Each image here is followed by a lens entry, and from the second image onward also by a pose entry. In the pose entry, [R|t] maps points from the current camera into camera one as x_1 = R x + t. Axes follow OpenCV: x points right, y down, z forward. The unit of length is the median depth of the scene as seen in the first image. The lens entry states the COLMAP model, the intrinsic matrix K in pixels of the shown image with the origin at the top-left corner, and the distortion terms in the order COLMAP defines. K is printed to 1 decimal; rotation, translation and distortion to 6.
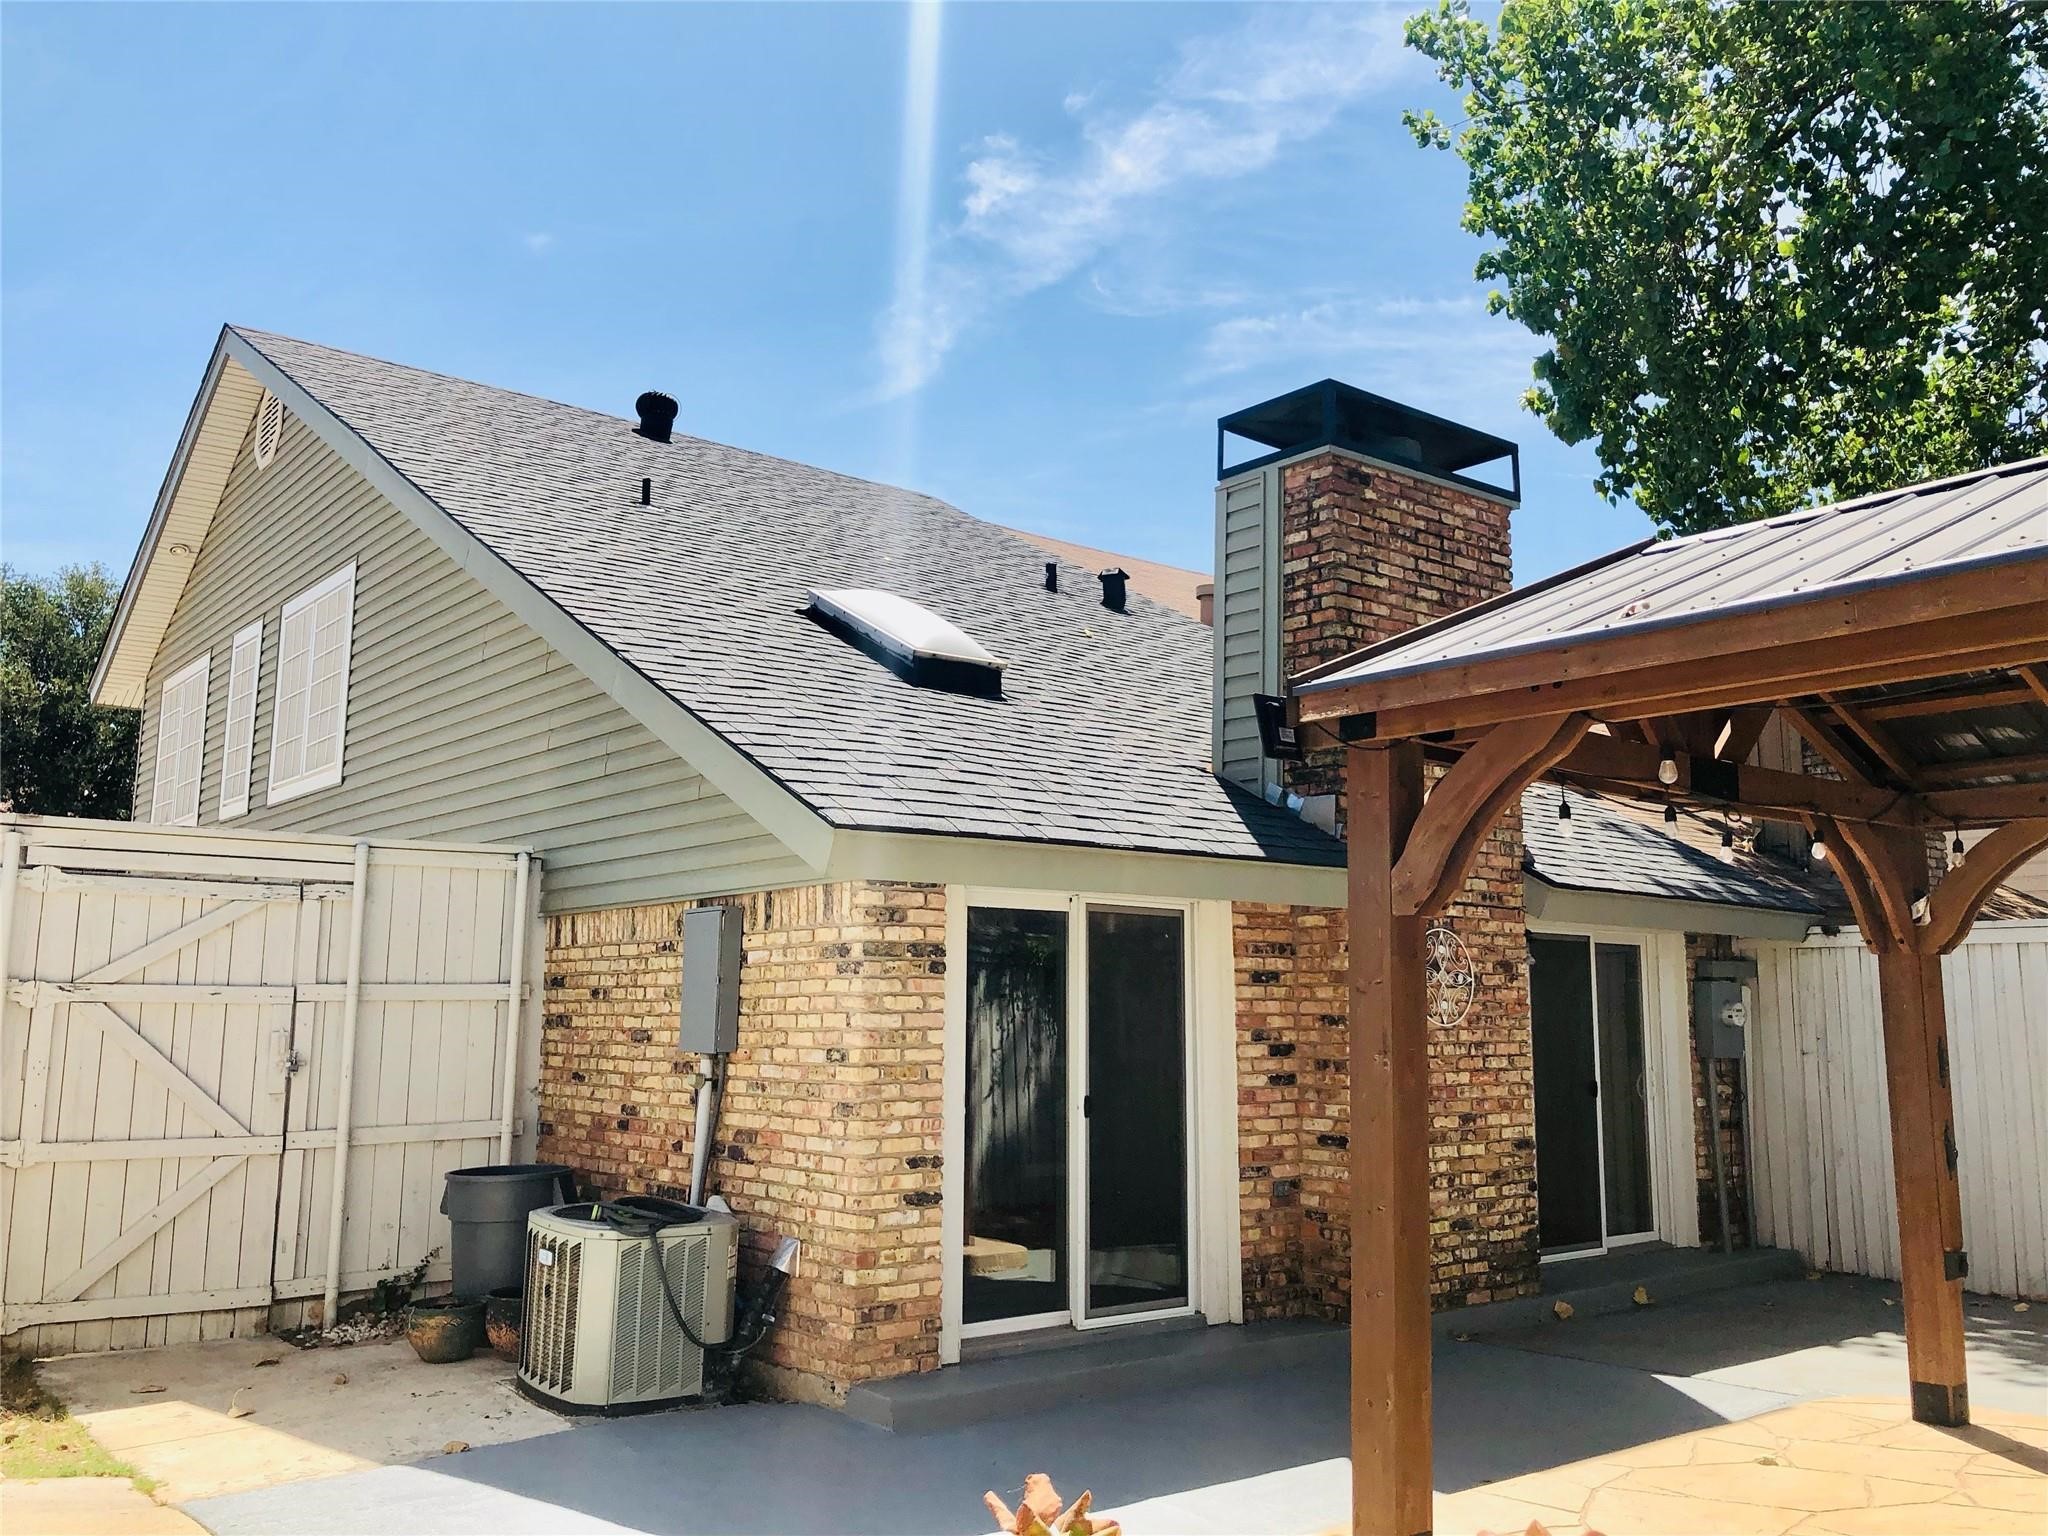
lens RADIAL K [[1691.3, 0, 1010.6], [0, 1691.3, 765.9], [0, 0, 1]] dist [0.045169, -0.049689]
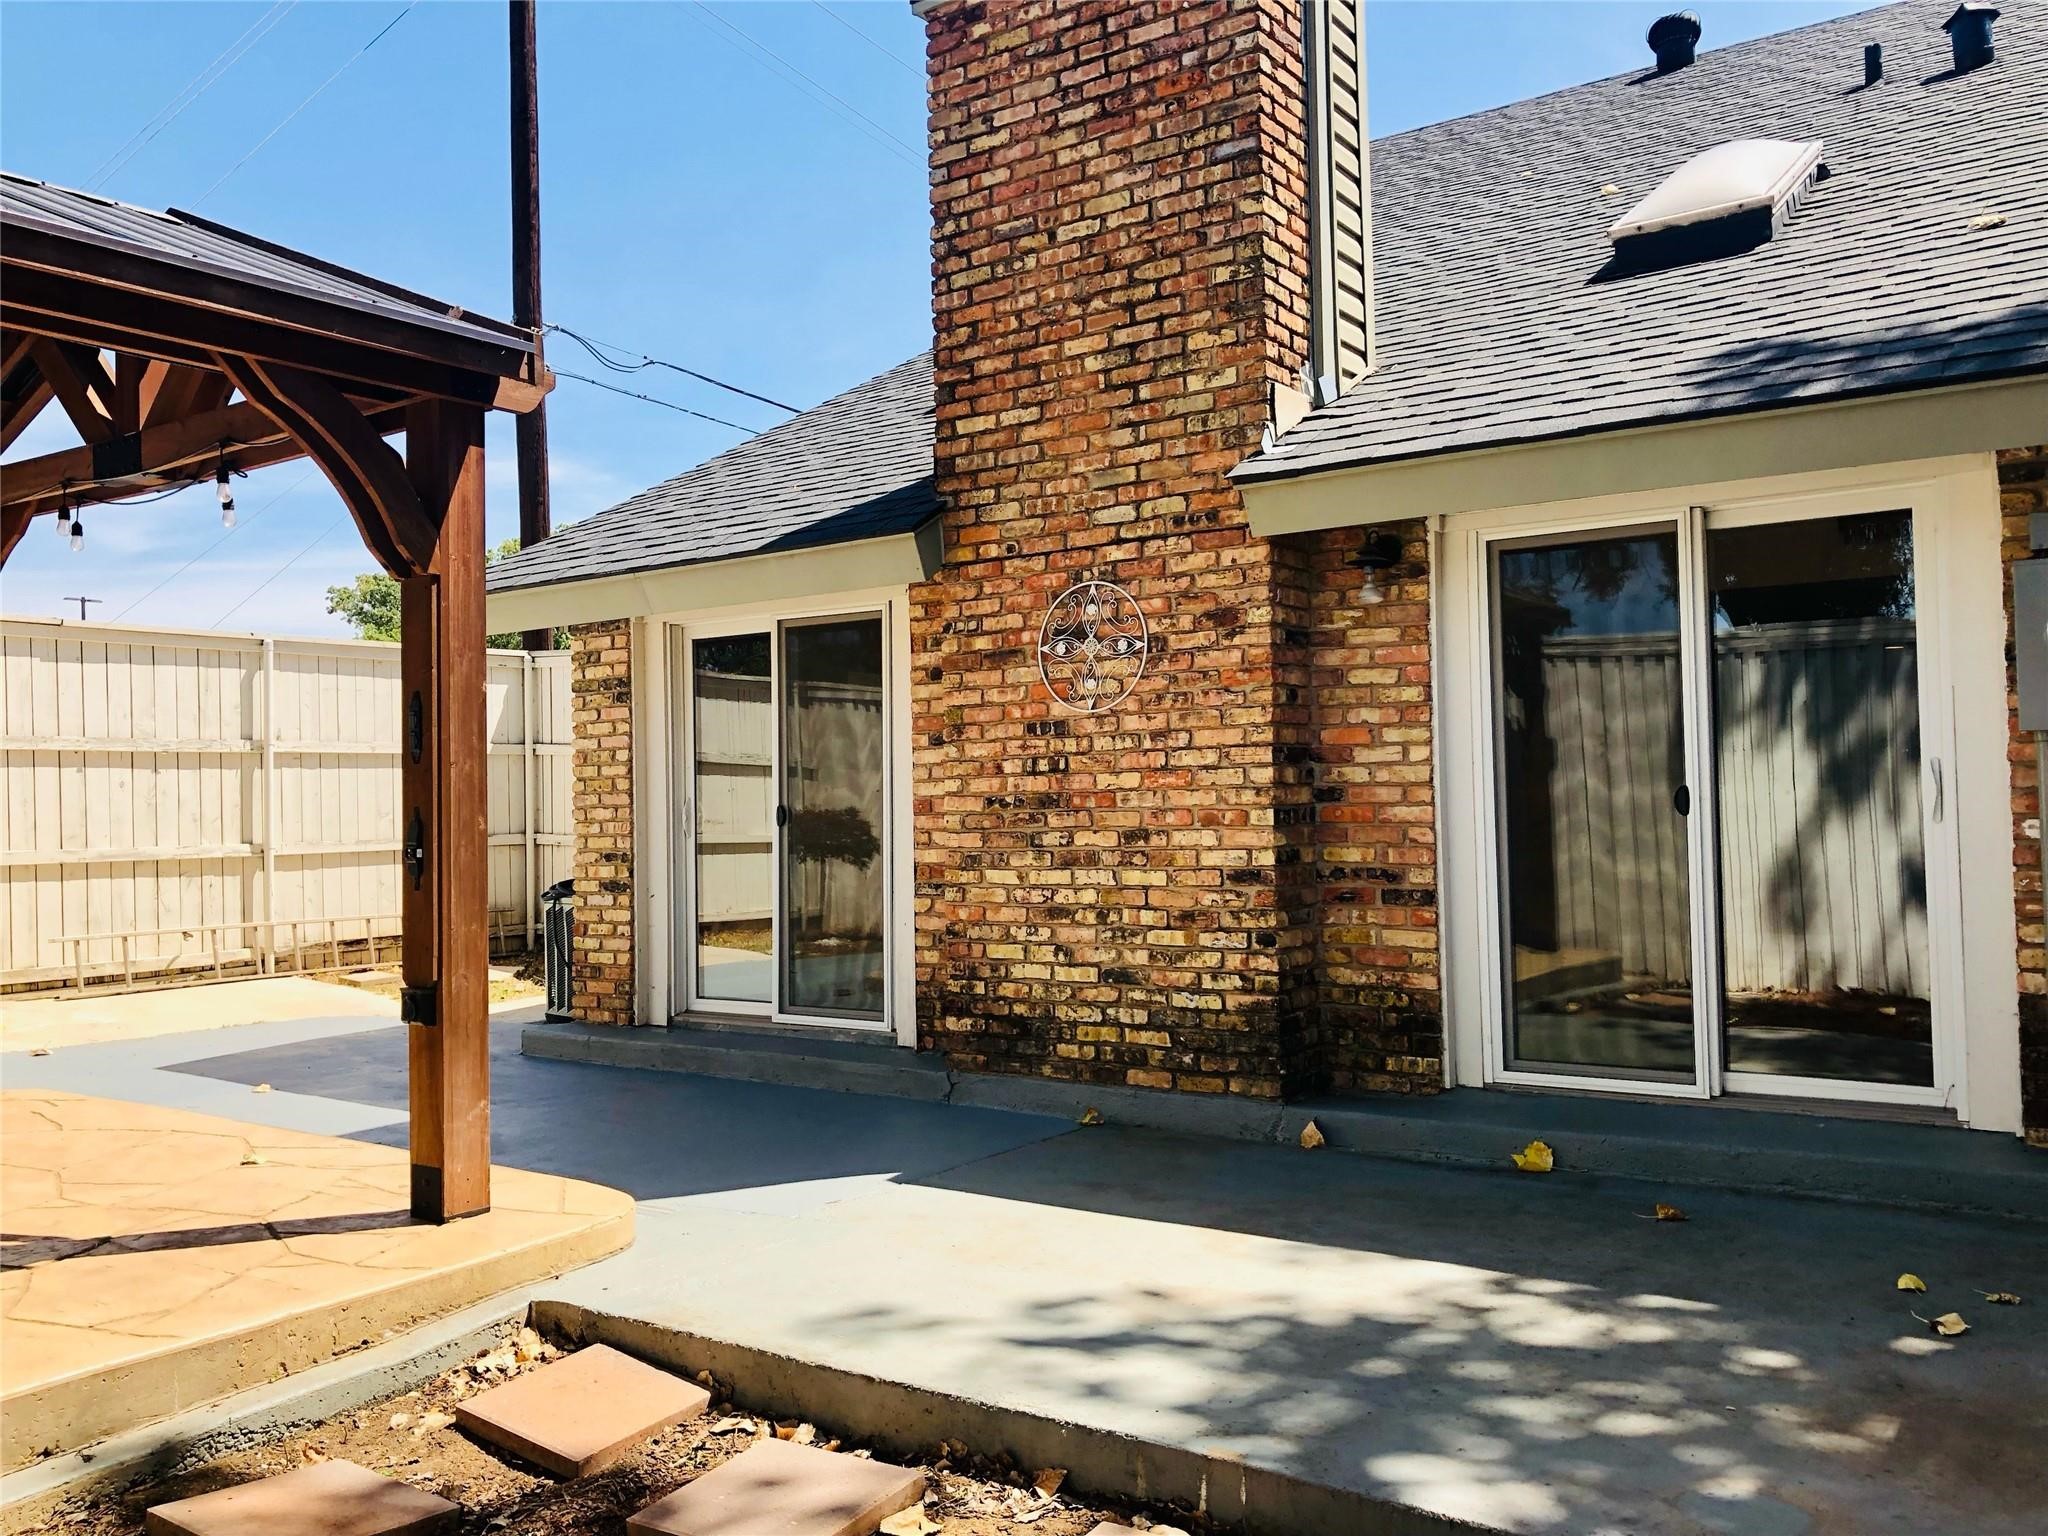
lens RADIAL K [[1691.3, 0, 1016.7], [0, 1691.3, 762.3], [0, 0, 1]] dist [0.045169, -0.049689]
pose [[0.262498, -0.036994, -0.964223, 0.945911], [0.162911, 0.986619, 0.006497, 0.163270], [0.951081, -0.158788, 0.265012, 0.763735]]
